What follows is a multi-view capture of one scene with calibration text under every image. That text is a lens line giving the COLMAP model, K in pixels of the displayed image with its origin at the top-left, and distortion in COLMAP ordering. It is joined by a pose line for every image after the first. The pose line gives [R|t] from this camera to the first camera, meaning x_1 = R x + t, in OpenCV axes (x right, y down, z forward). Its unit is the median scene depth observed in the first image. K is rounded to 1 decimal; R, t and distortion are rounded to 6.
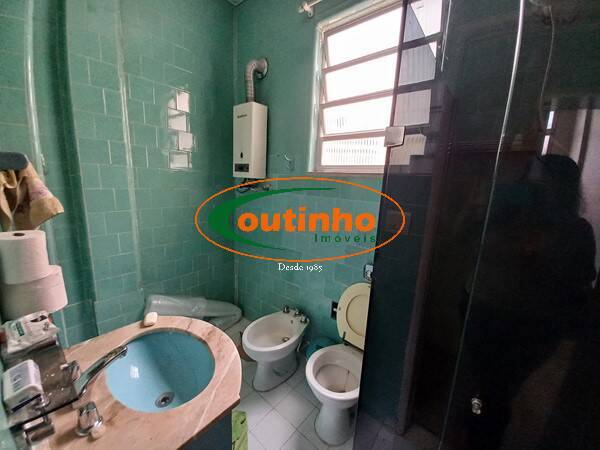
lens RADIAL K [[234.7, 0, 296.9], [0, 234.7, 224.8], [0, 0, 1]] dist [0.032049, -0.021997]
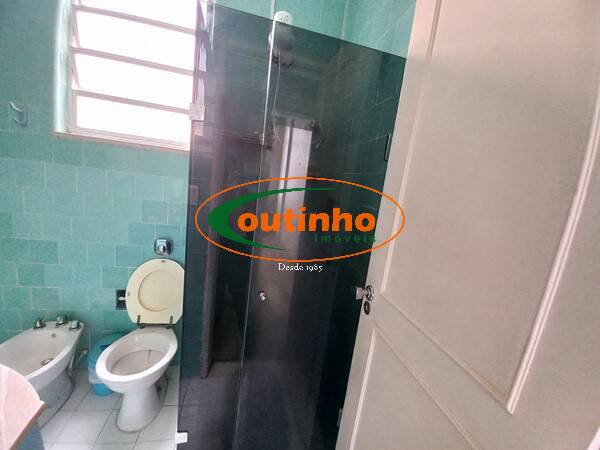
lens RADIAL K [[234.7, 0, 296.9], [0, 234.7, 224.8], [0, 0, 1]] dist [0.032049, -0.021997]
pose [[0.608247, -0.107007, 0.786502, -0.110809], [0.059789, 0.994233, 0.089032, 0.047499], [-0.791493, -0.007129, 0.611137, -0.062283]]
